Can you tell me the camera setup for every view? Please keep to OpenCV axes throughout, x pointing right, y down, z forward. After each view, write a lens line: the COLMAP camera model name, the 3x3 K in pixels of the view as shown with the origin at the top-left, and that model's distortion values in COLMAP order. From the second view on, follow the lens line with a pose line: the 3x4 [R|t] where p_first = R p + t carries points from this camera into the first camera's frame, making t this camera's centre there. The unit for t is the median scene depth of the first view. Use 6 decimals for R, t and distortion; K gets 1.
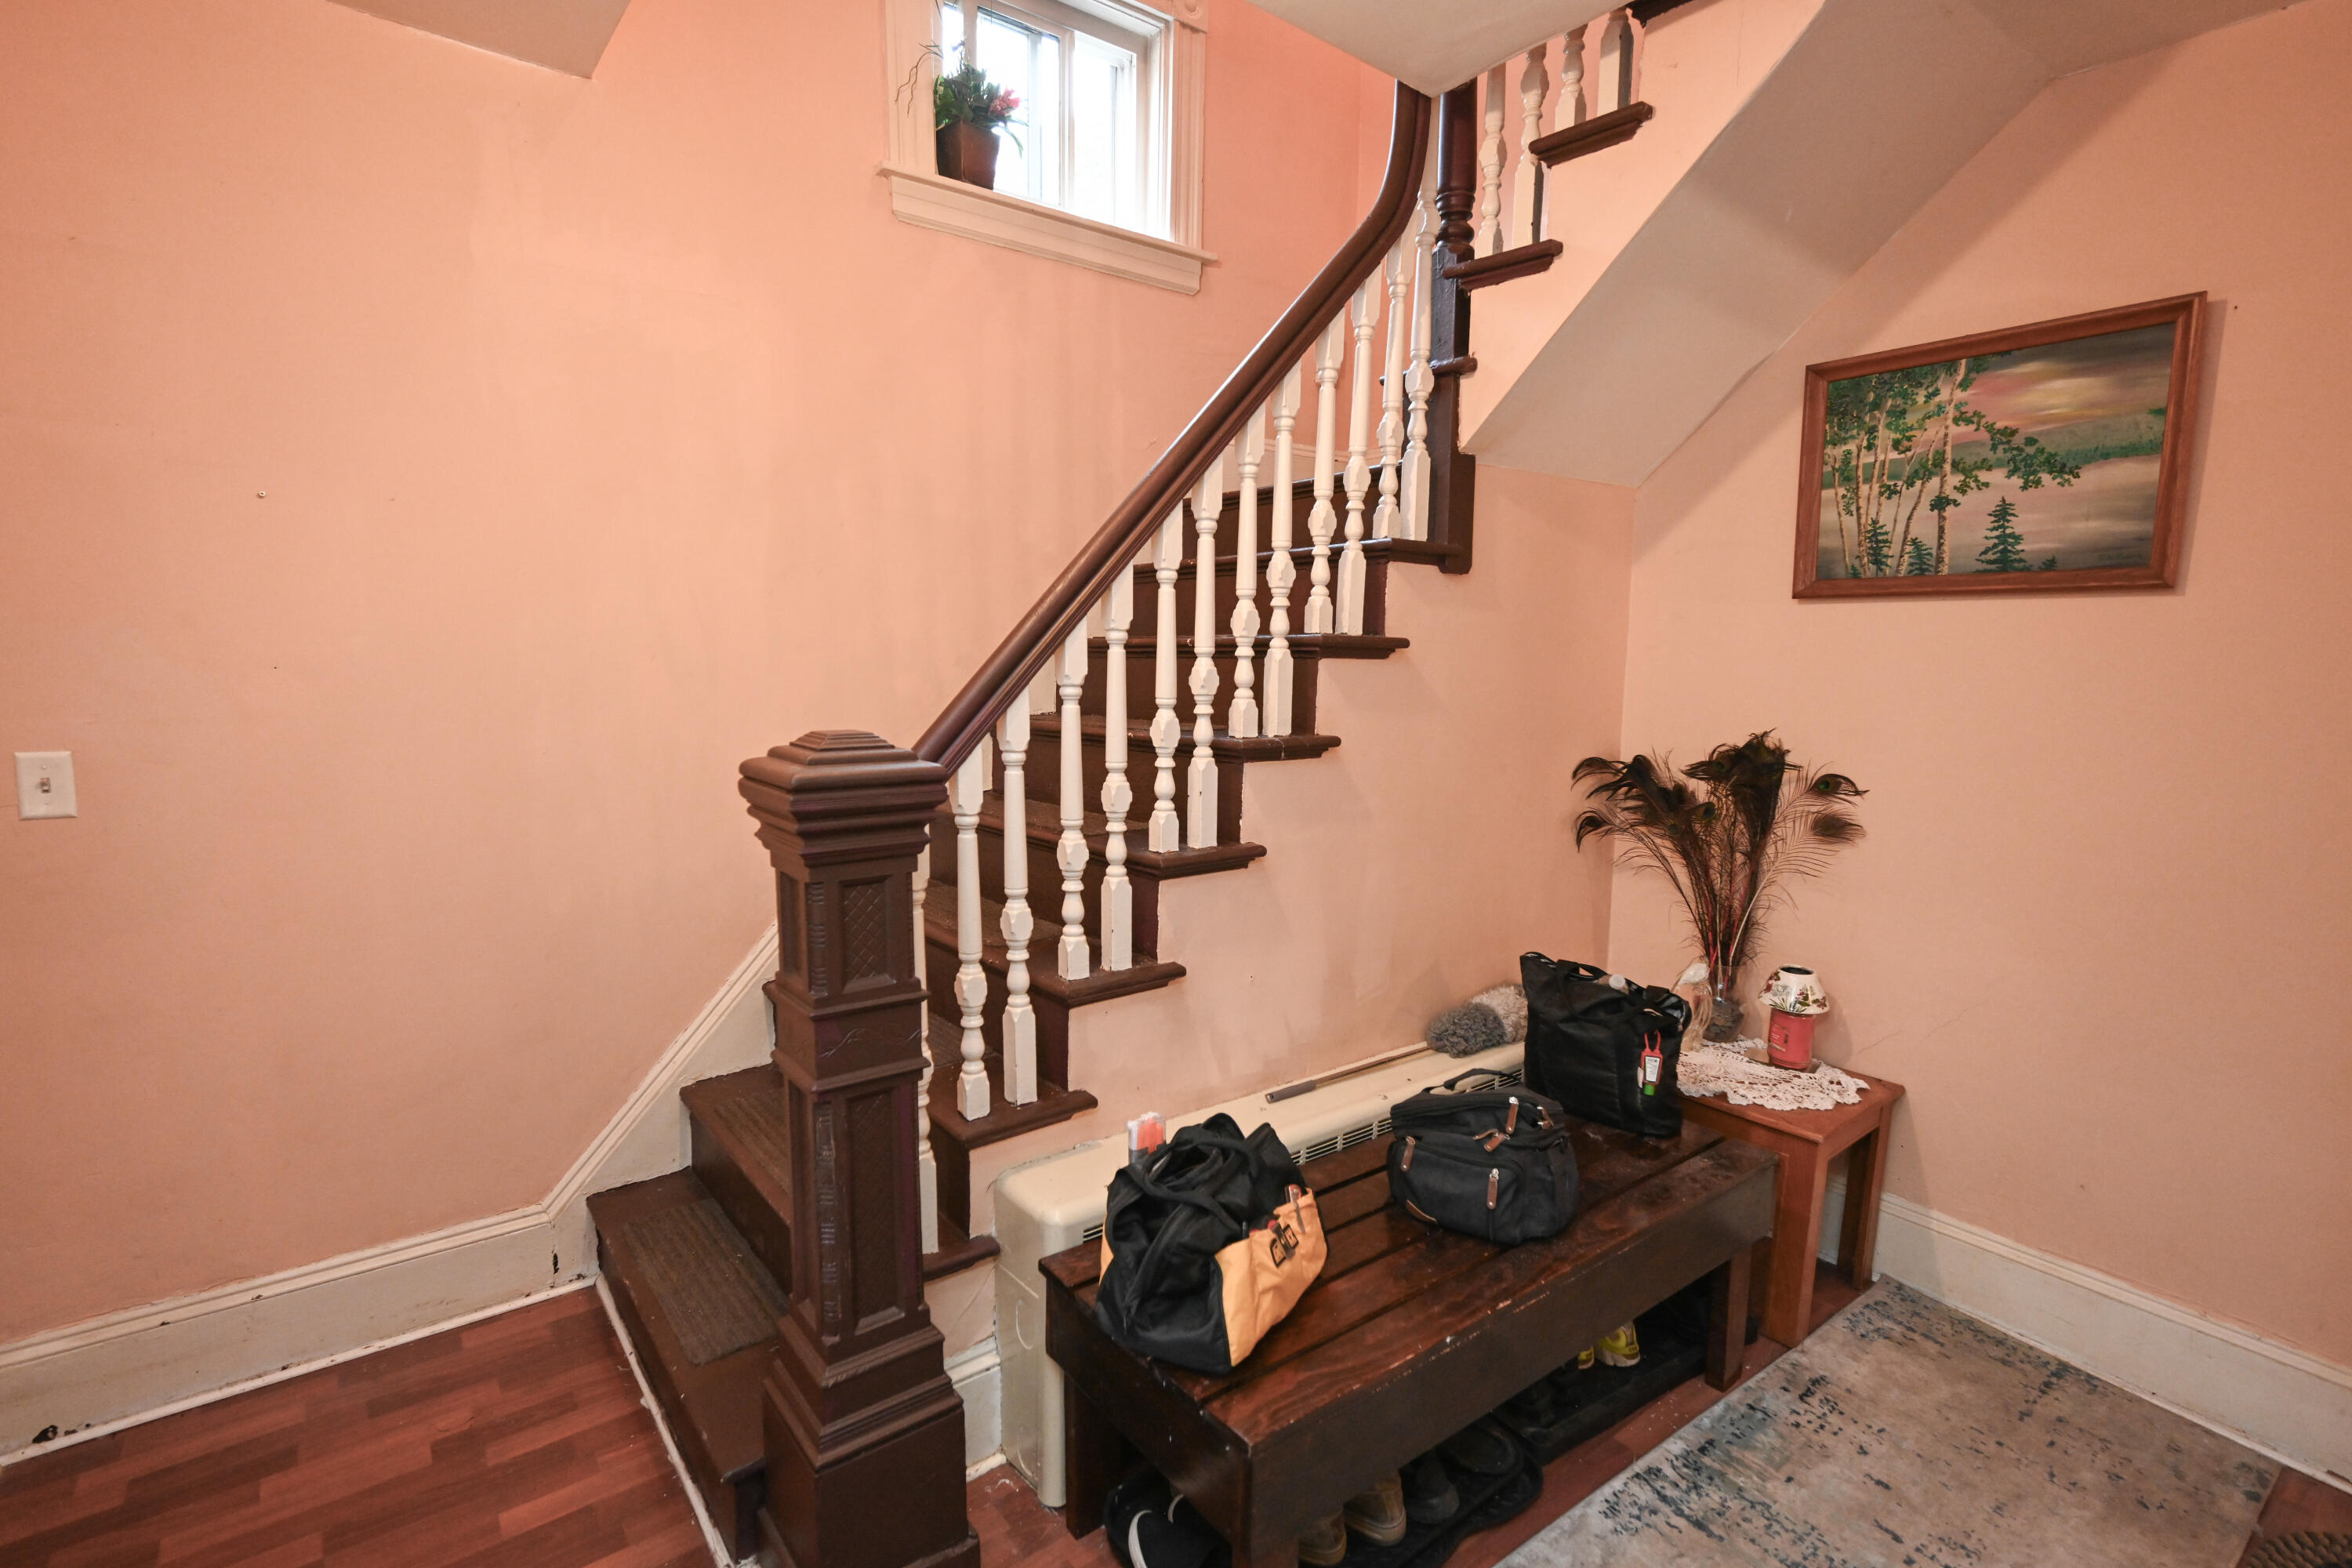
lens RADIAL K [[1109.3, 0, 1167.4], [0, 1109.3, 783.4], [0, 0, 1]] dist [-0.000350, -0.000242]
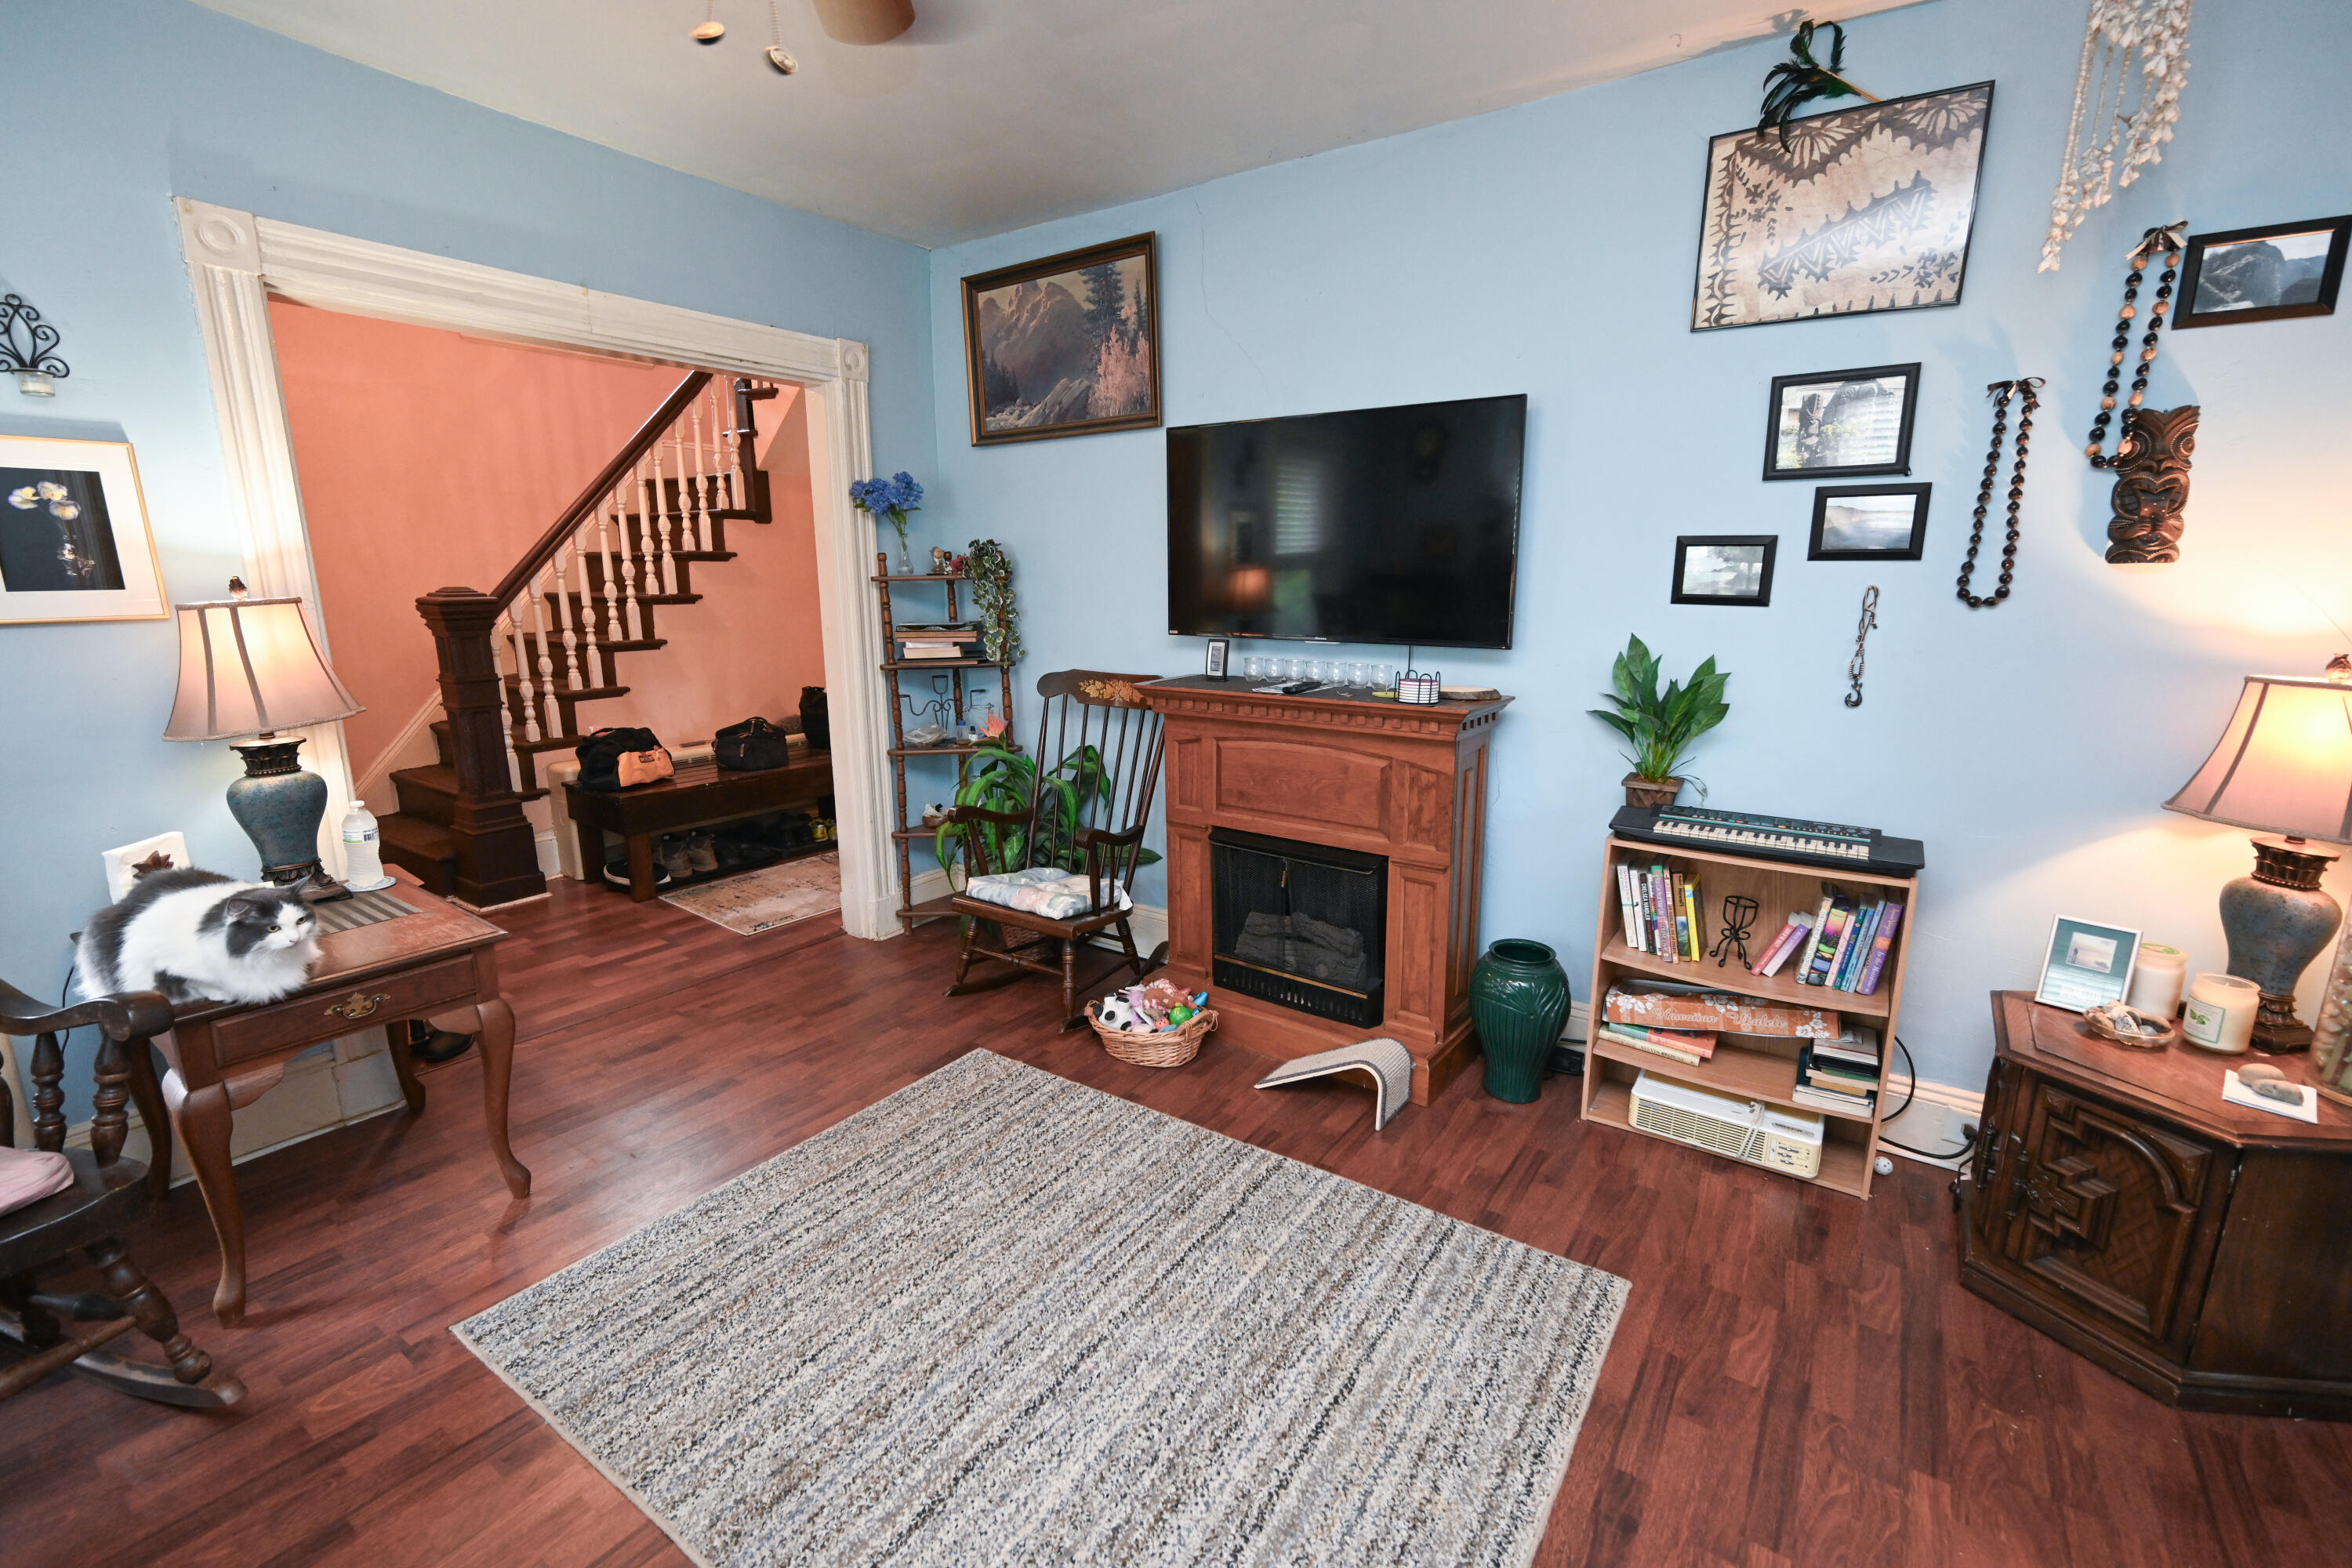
lens RADIAL K [[1025.0, 0, 1175.9], [0, 1025.0, 781.6], [0, 0, 1]] dist [-0.001399, -0.000347]
pose [[0.951845, -0.070381, 0.298391, 0.455723], [0.043713, 0.994505, 0.095130, 0.199601], [-0.303447, -0.077505, 0.949691, -1.481738]]
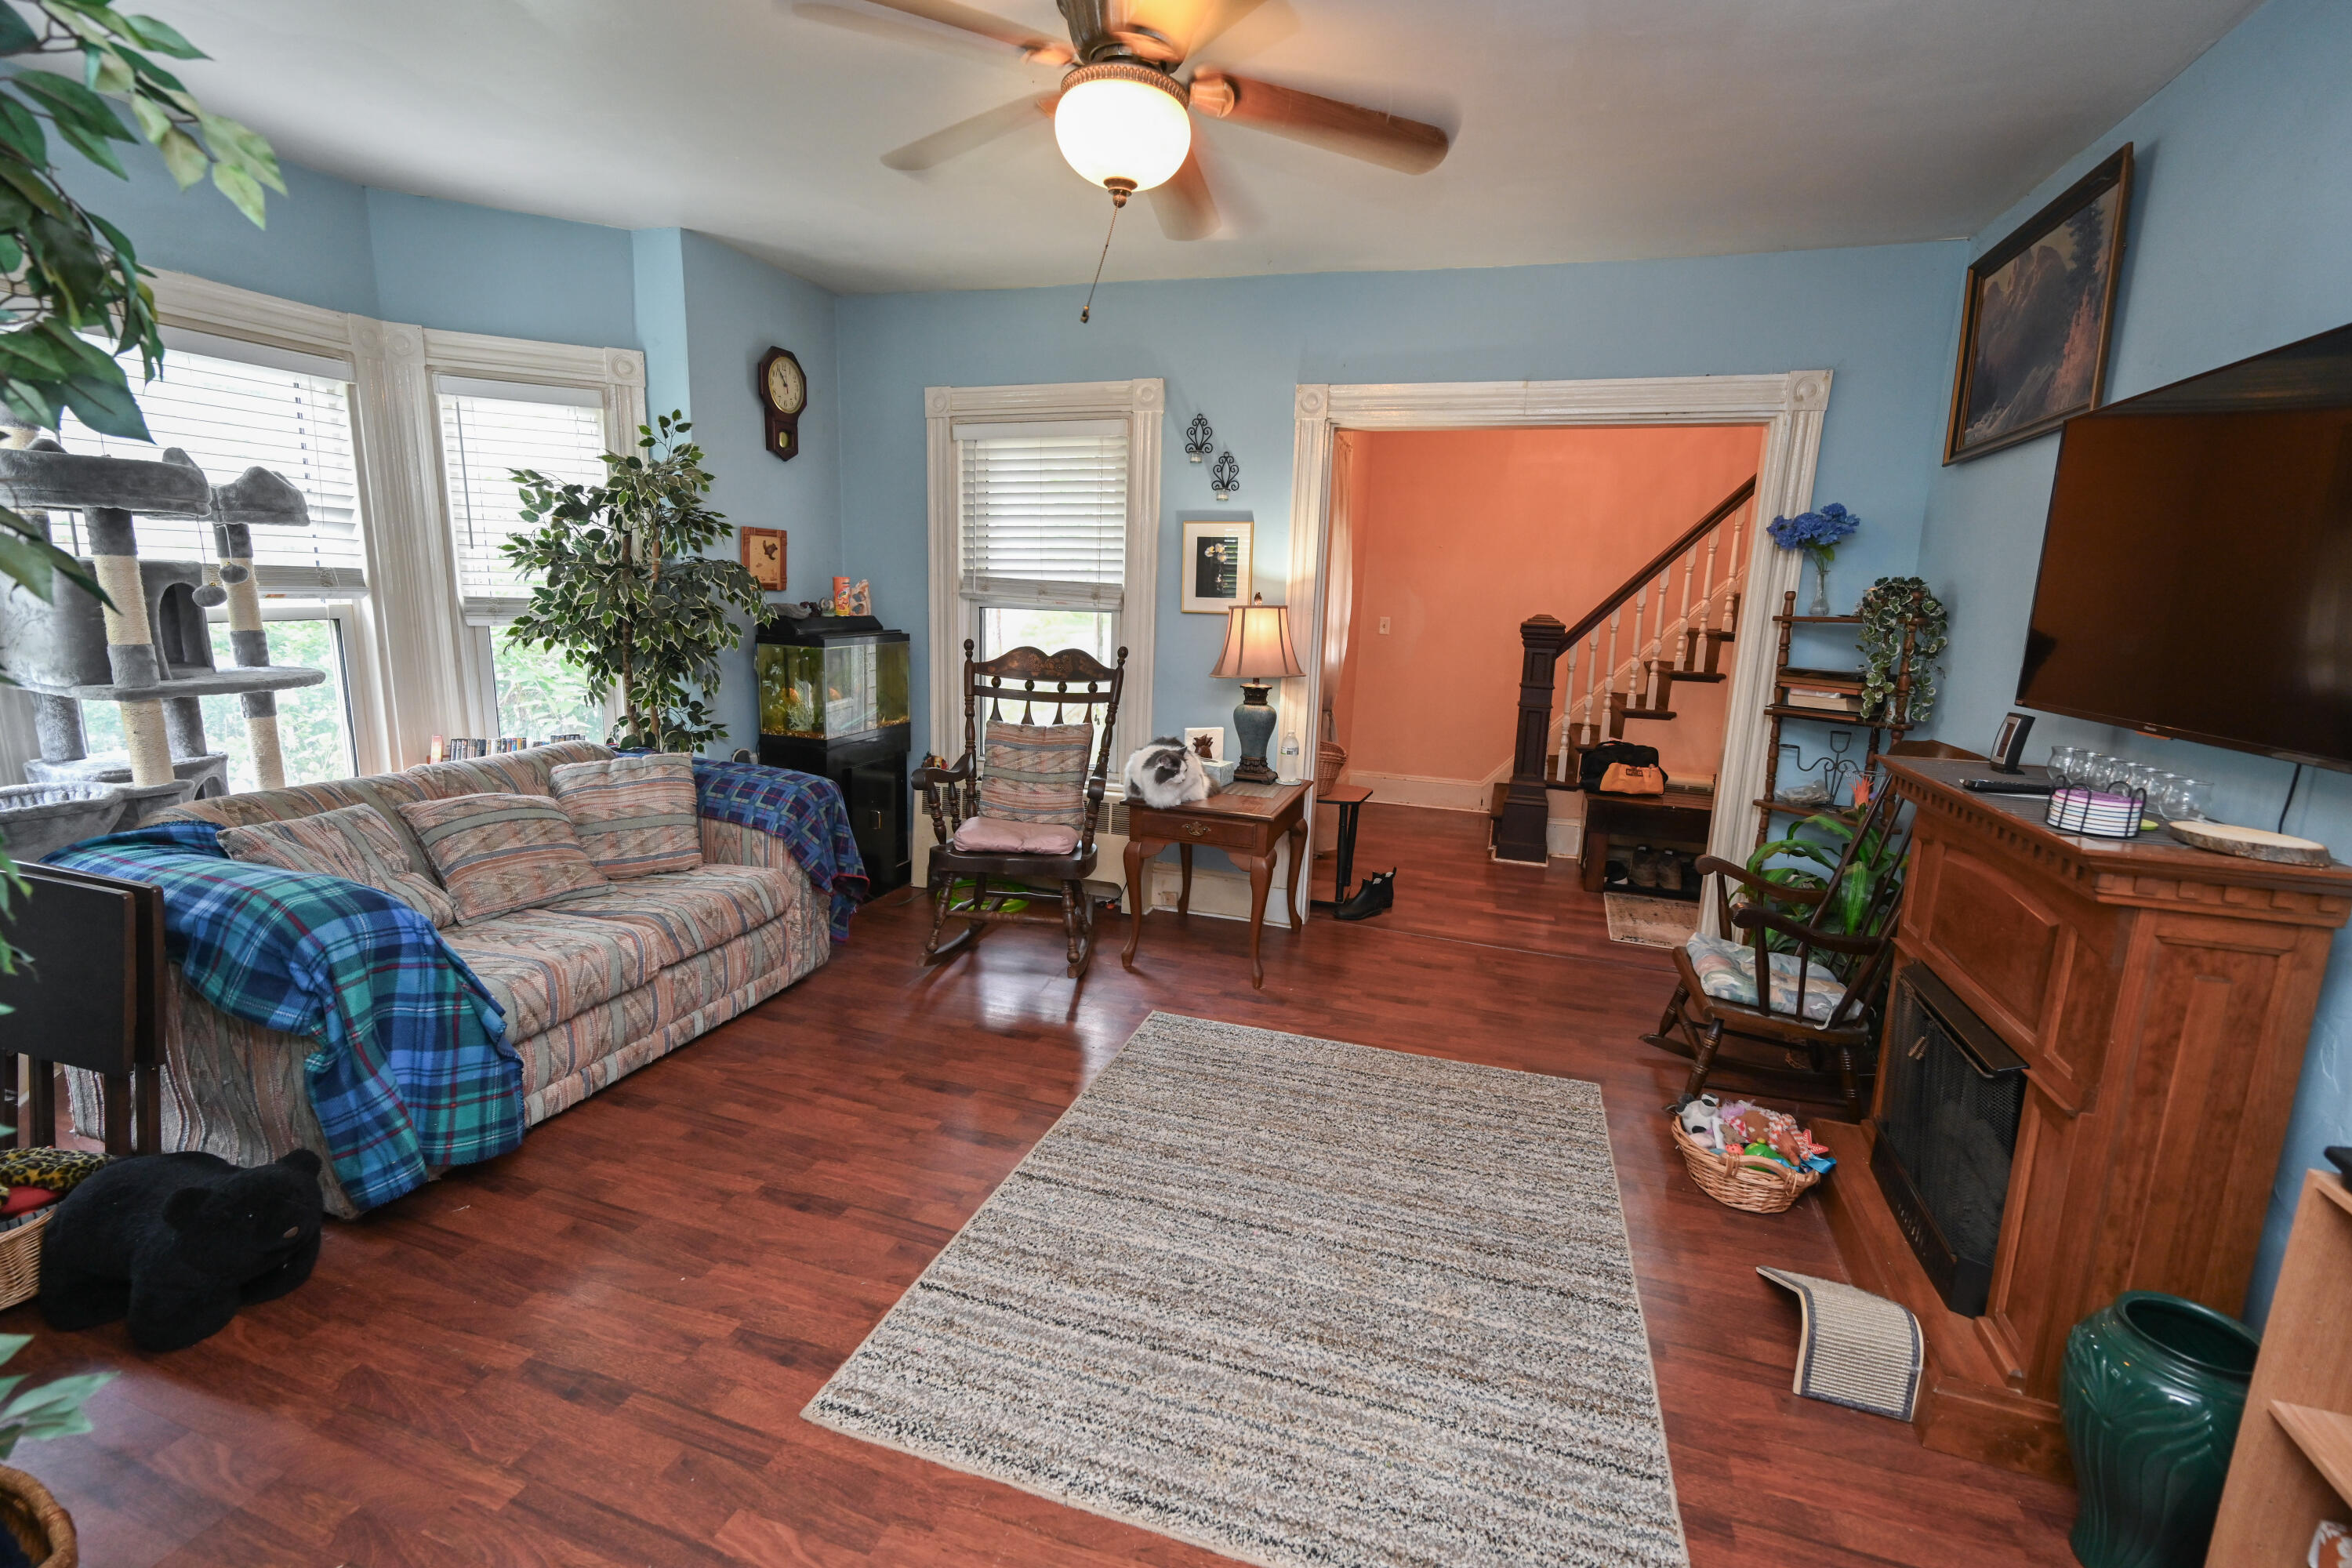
lens RADIAL K [[1025.0, 0, 1170.2], [0, 1025.0, 783.2], [0, 0, 1]] dist [-0.001399, -0.000347]
pose [[0.556247, 0.165732, -0.814323, 1.331369], [-0.130346, 0.985183, 0.111469, 0.205146], [0.820731, 0.044139, 0.569607, -1.376319]]
